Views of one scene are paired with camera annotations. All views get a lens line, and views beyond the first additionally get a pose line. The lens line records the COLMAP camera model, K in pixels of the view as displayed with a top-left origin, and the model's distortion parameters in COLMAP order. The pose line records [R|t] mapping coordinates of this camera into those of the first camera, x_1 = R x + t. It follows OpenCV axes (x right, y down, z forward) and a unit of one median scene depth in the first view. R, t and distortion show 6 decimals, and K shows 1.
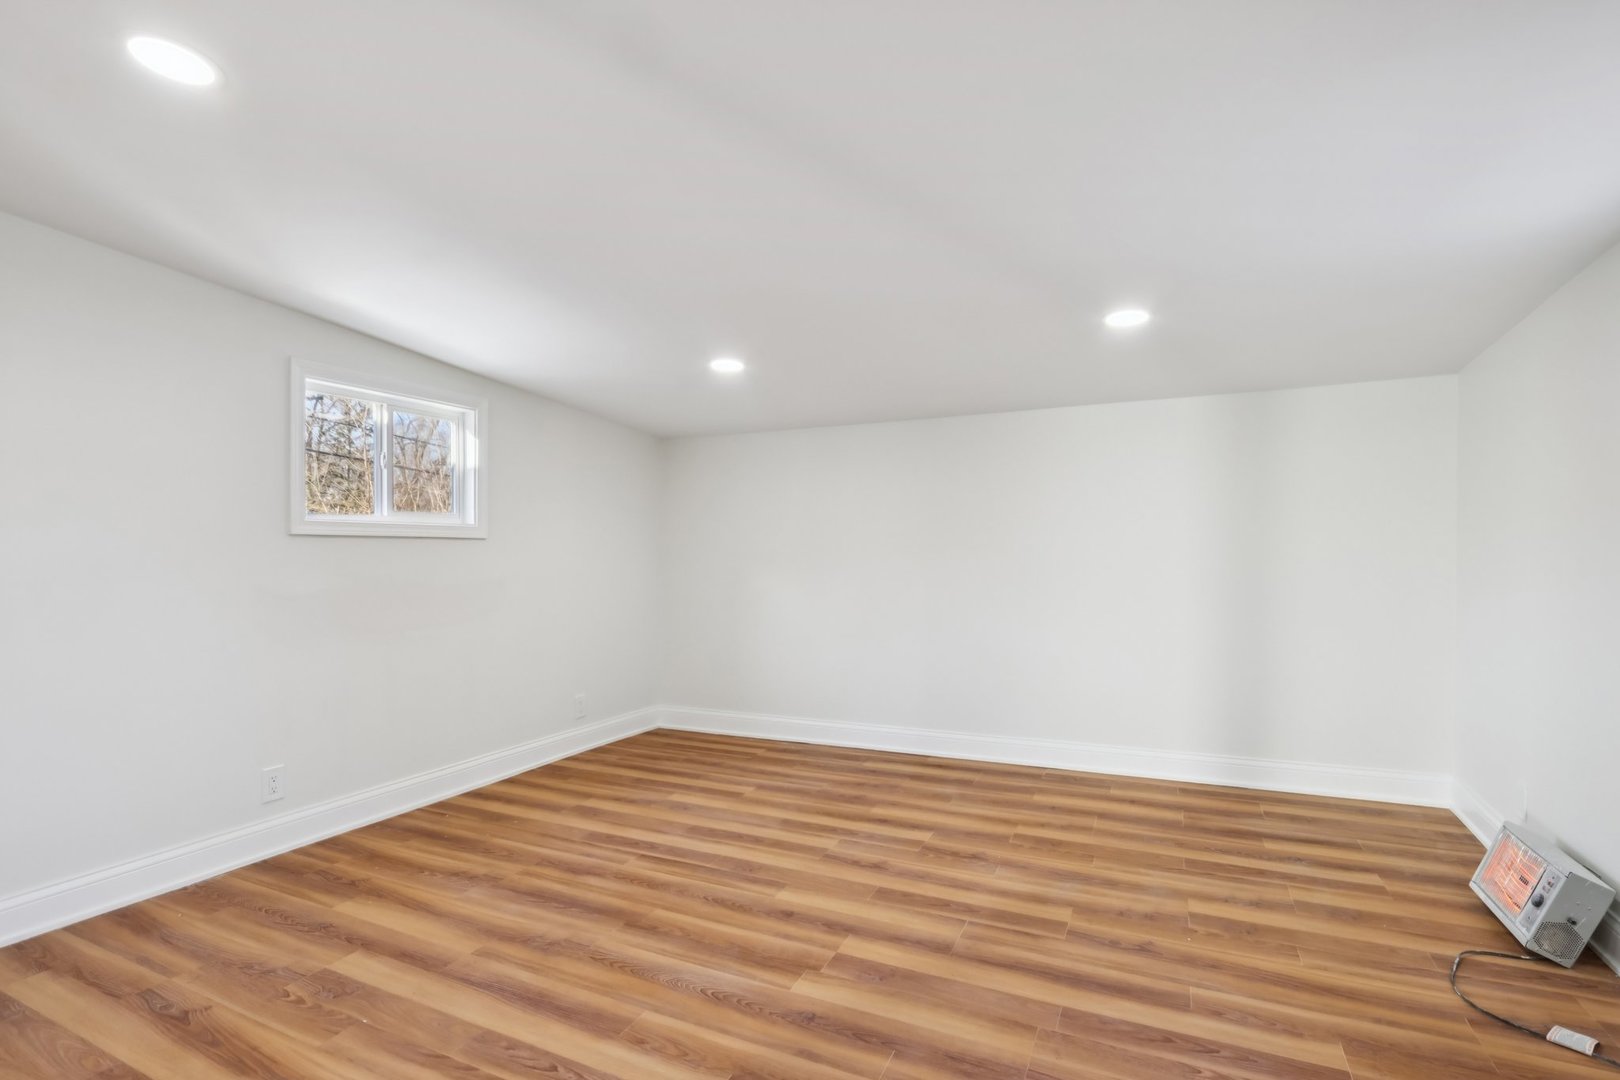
lens RADIAL K [[764.0, 0, 819.5], [0, 764.0, 540.7], [0, 0, 1]] dist [-0.021479, 0.003874]
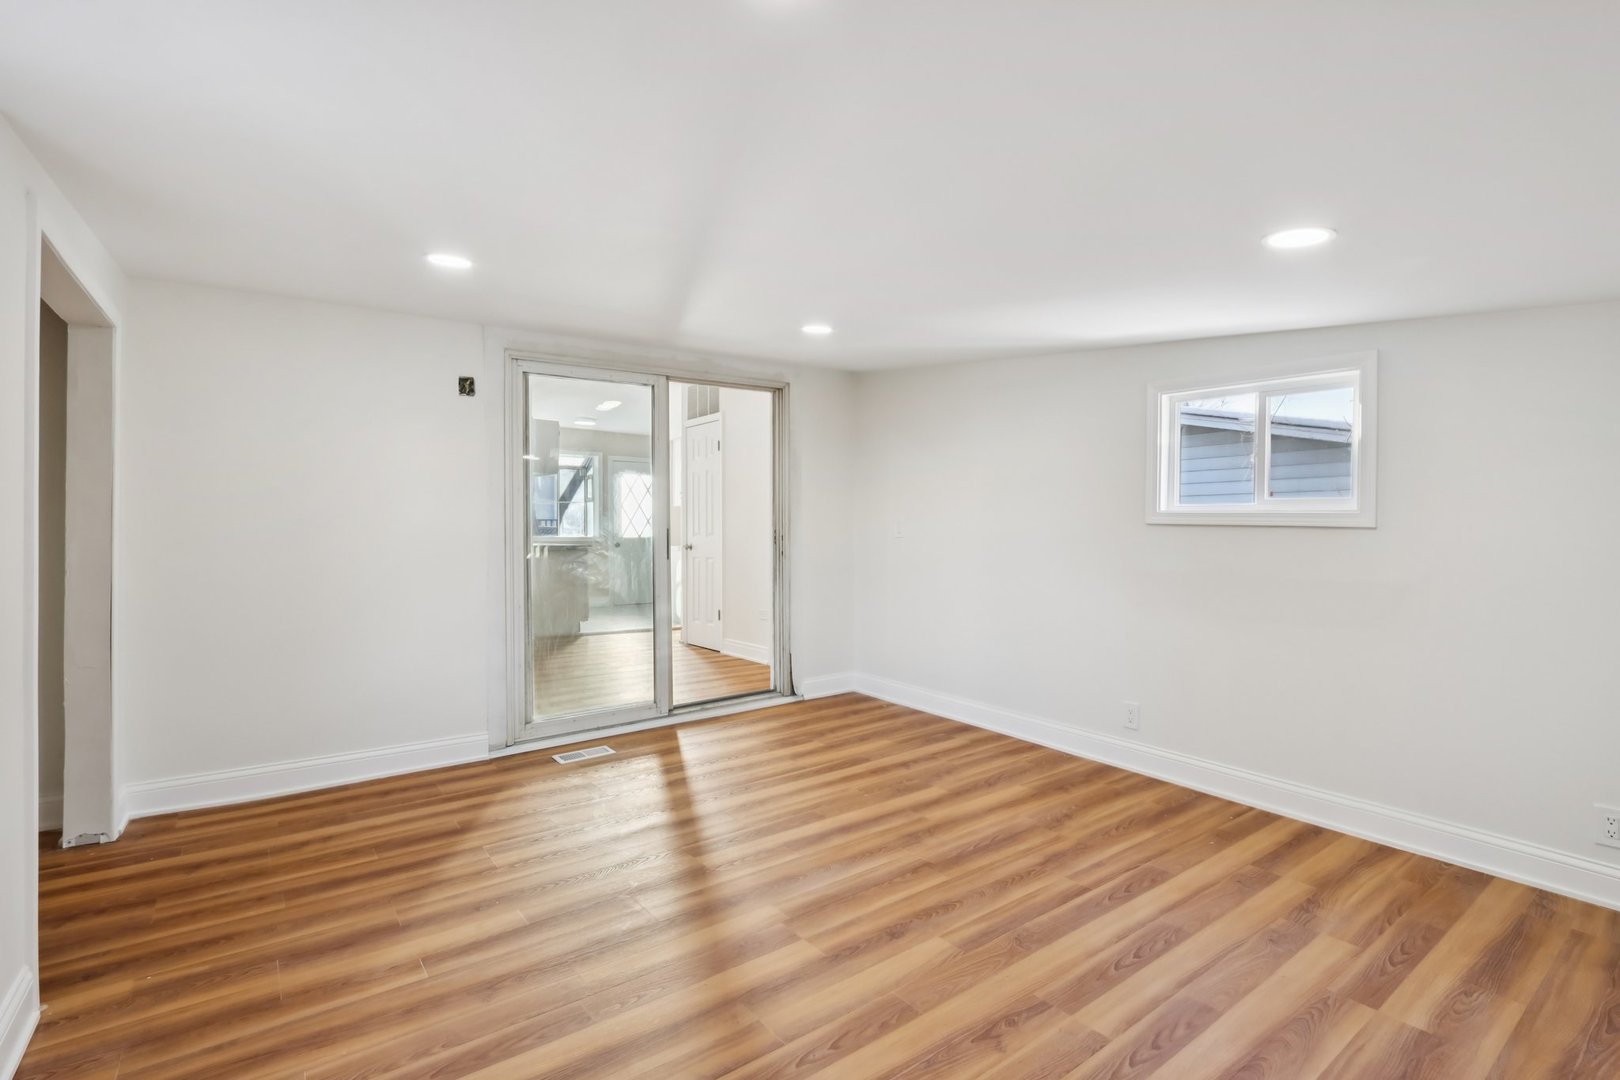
lens RADIAL K [[764.0, 0, 813.8], [0, 764.0, 529.9], [0, 0, 1]] dist [-0.021479, 0.003874]
pose [[-0.472166, 0.005536, -0.881492, 0.766646], [-0.002704, 0.999966, 0.007728, -0.007571], [0.881505, 0.006033, -0.472135, 1.263703]]
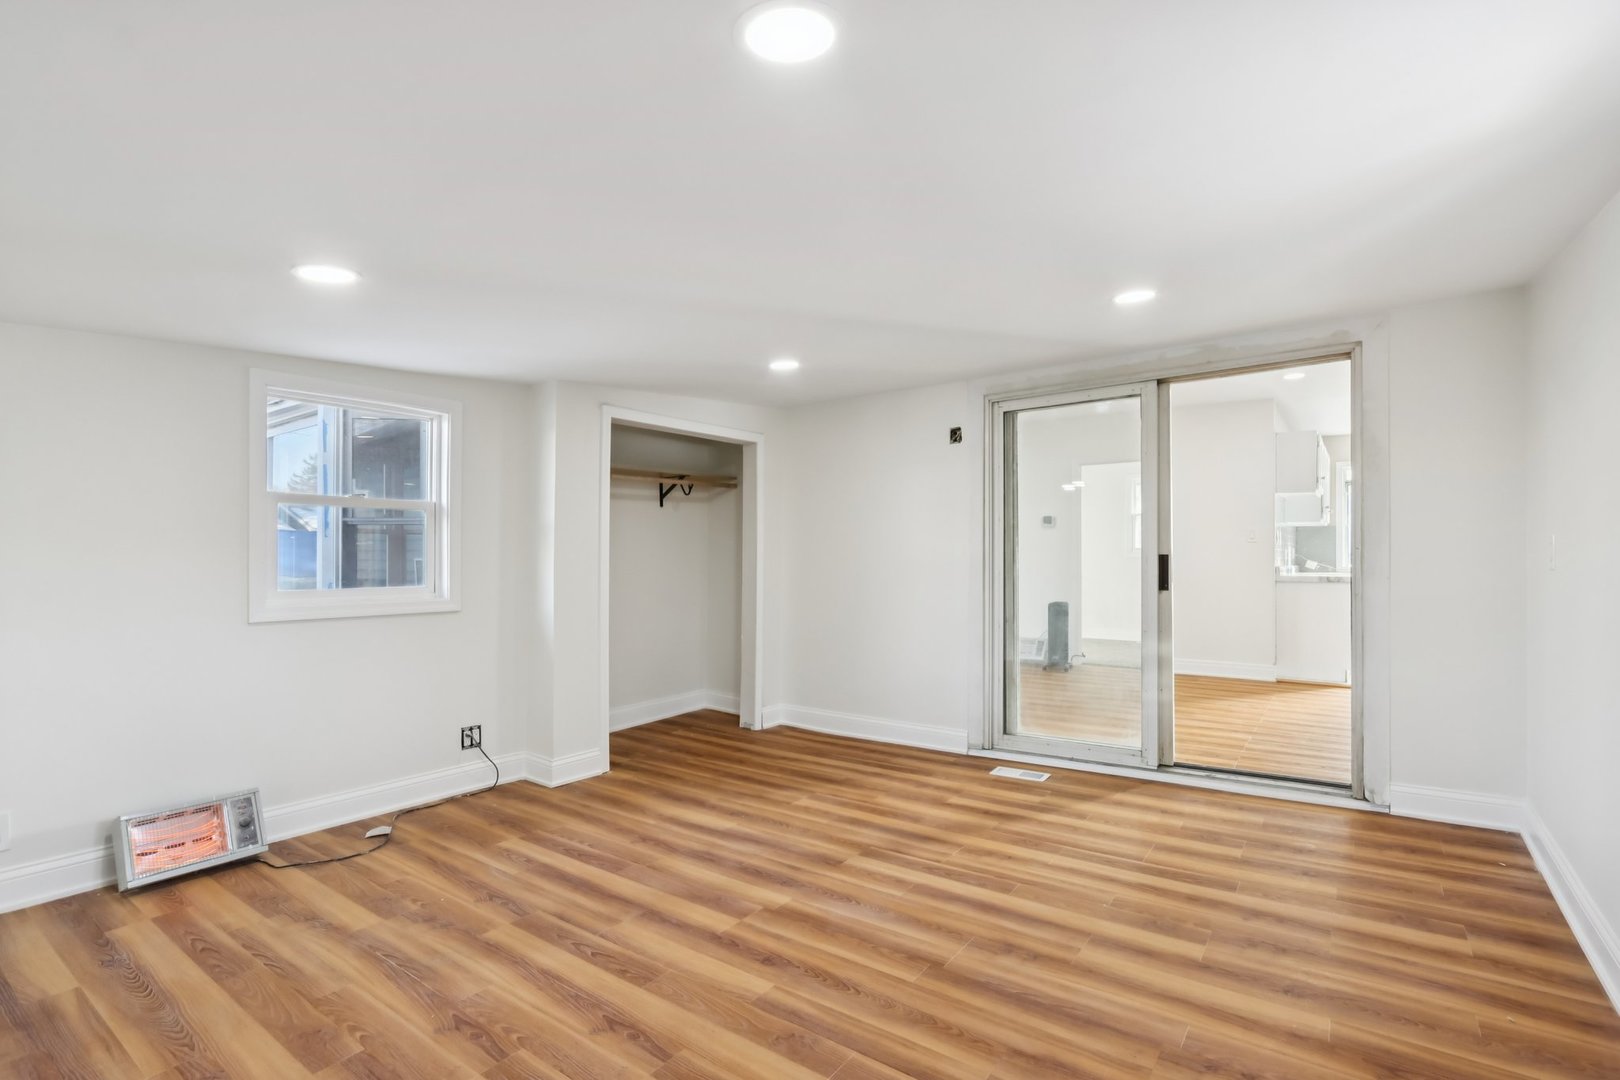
lens RADIAL K [[764.0, 0, 812.2], [0, 764.0, 547.3], [0, 0, 1]] dist [-0.021479, 0.003874]
pose [[-0.979967, 0.006472, 0.199055, -0.261553], [0.004377, 0.999930, -0.010964, 0.003304], [-0.199112, -0.009873, -0.979927, 1.773171]]
